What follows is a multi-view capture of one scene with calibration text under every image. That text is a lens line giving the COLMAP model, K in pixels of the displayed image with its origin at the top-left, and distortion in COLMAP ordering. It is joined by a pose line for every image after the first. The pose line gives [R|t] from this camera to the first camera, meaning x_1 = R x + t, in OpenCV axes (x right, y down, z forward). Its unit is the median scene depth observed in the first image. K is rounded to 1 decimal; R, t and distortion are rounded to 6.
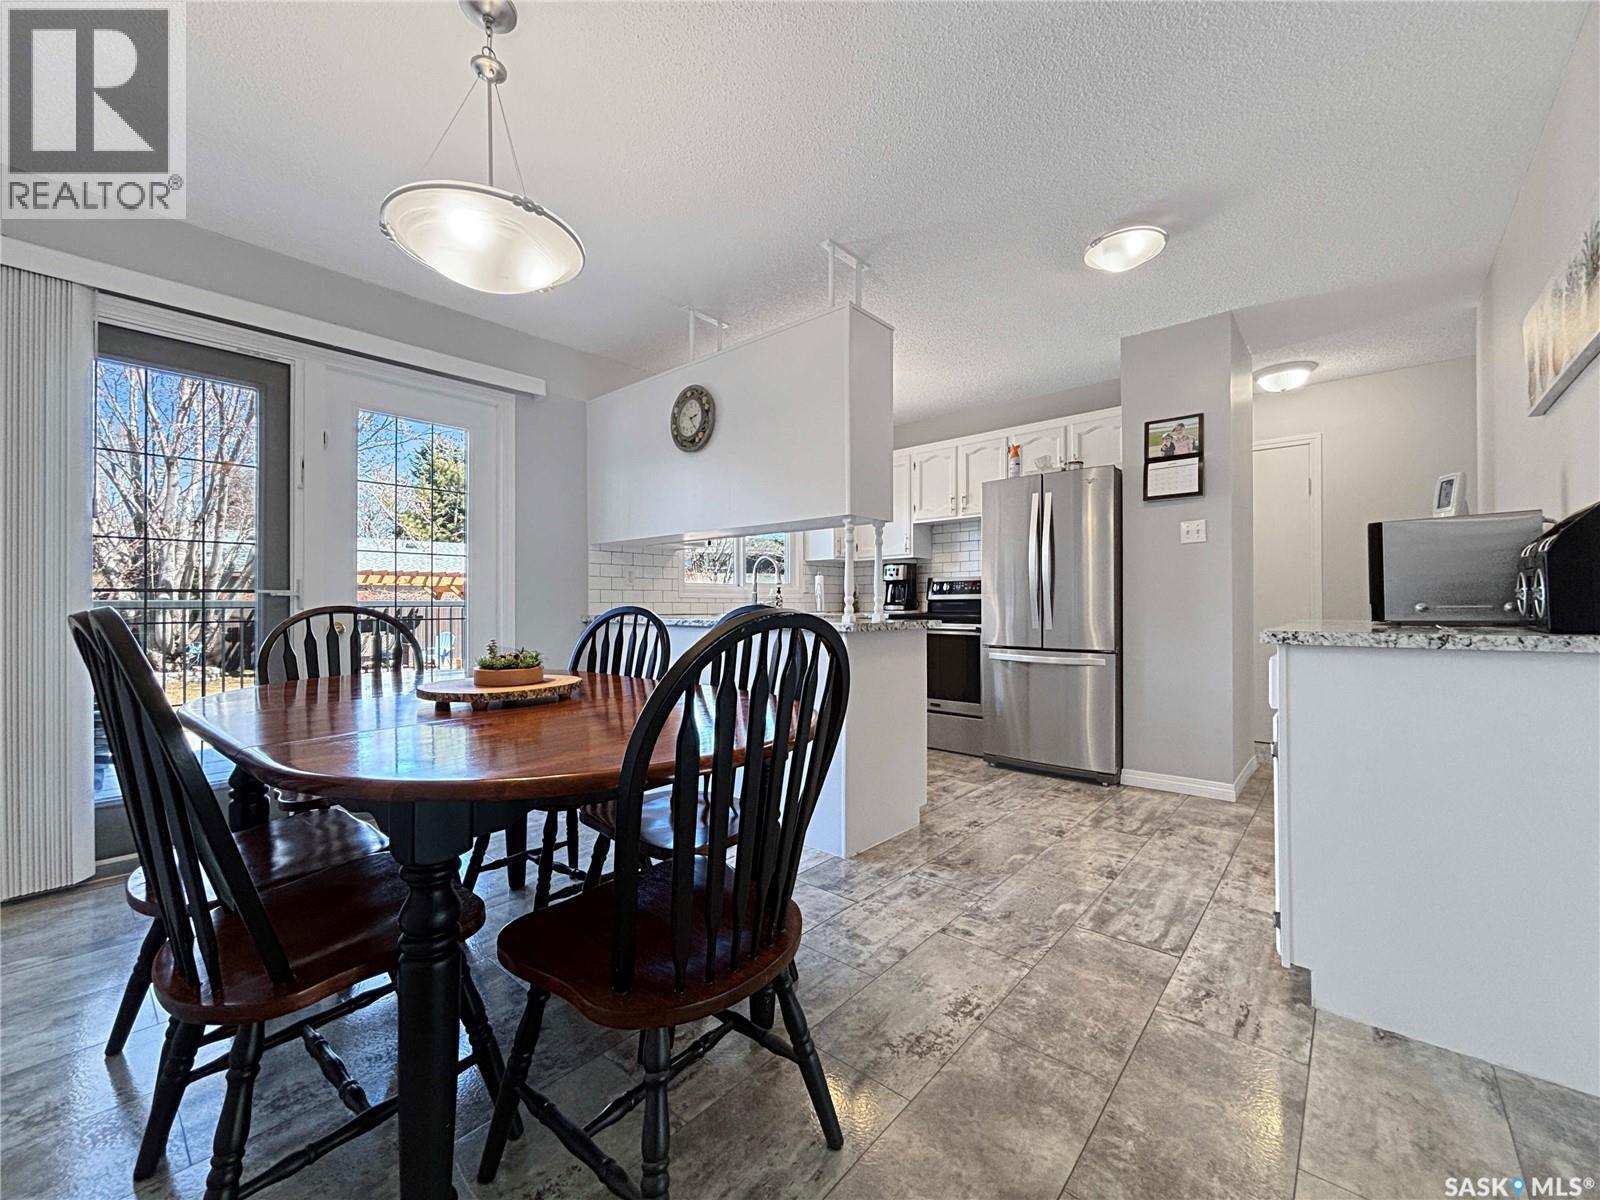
lens RADIAL K [[646.0, 0, 790.9], [0, 646.0, 604.6], [0, 0, 1]] dist [0.008516, 0.000152]
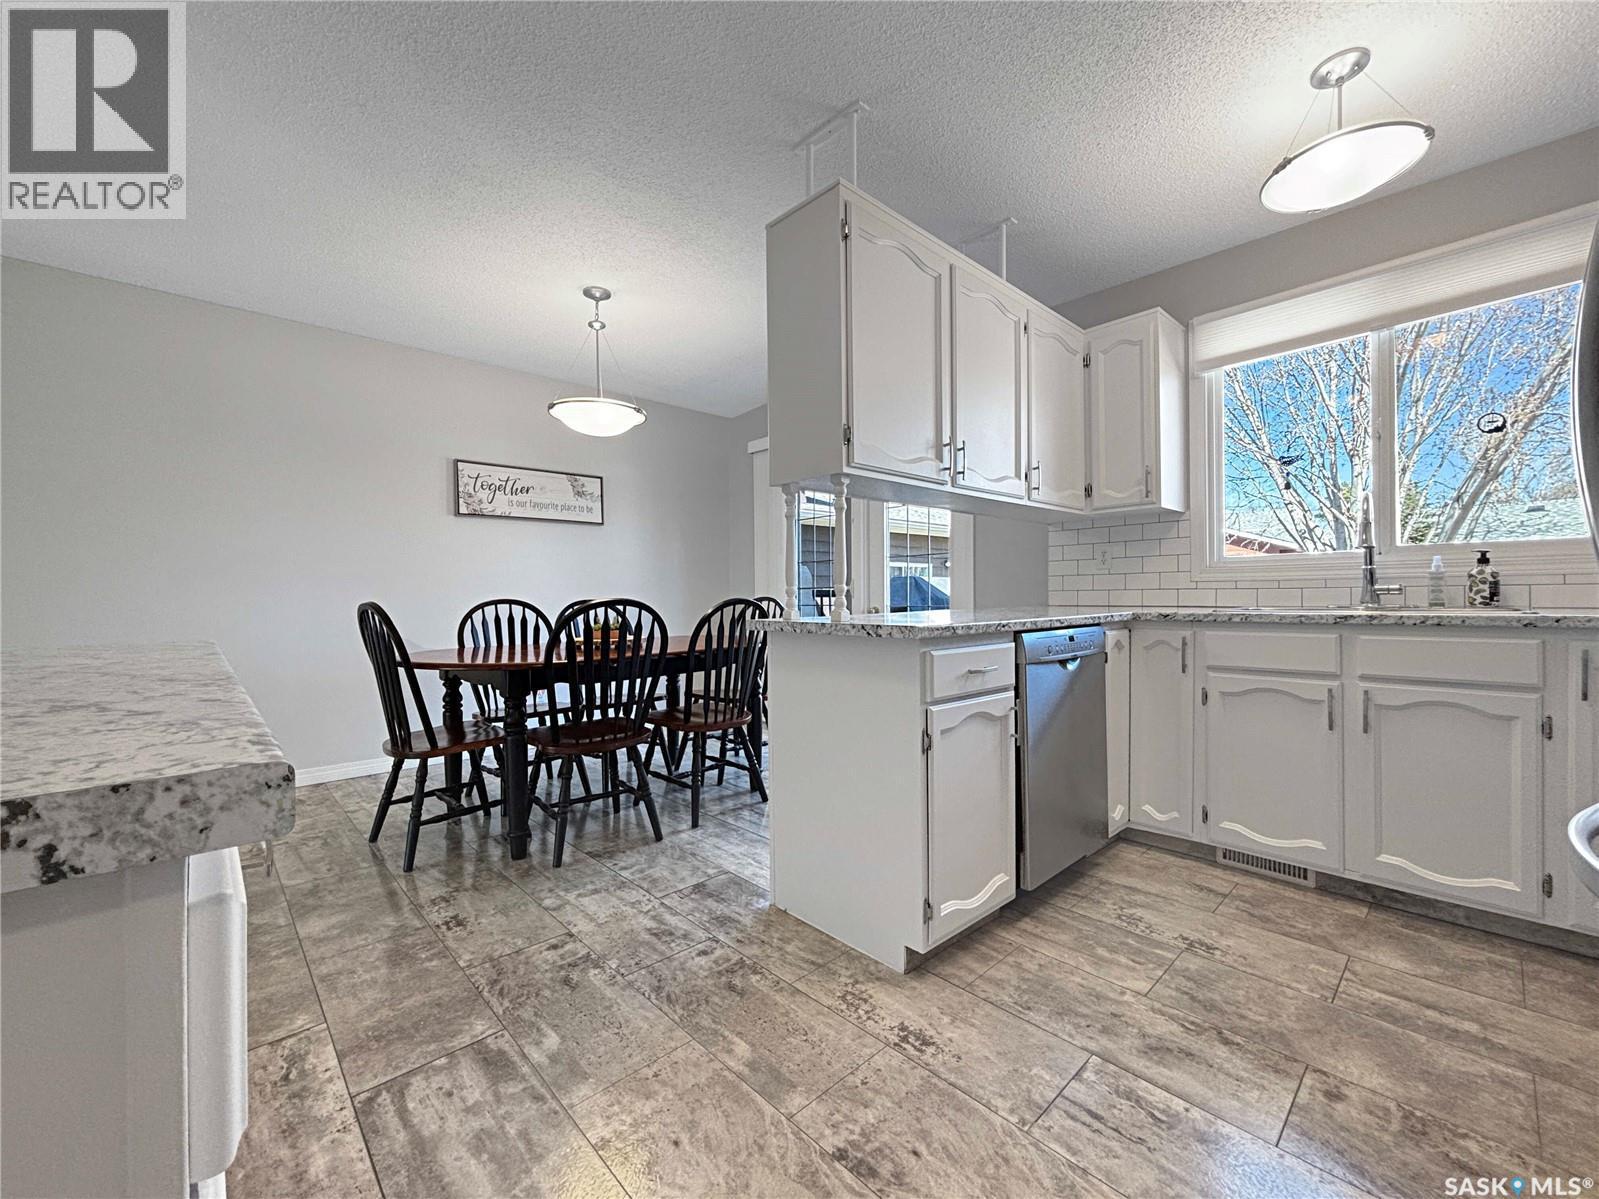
lens RADIAL K [[645.6, 0, 790.8], [0, 645.6, 603.3], [0, 0, 1]] dist [0.008516, 0.000152]
pose [[-0.100014, 0.000334, -0.994986, 1.006554], [0.007317, 0.999973, -0.000400, 0.016783], [0.994959, -0.007320, -0.100014, 1.245381]]
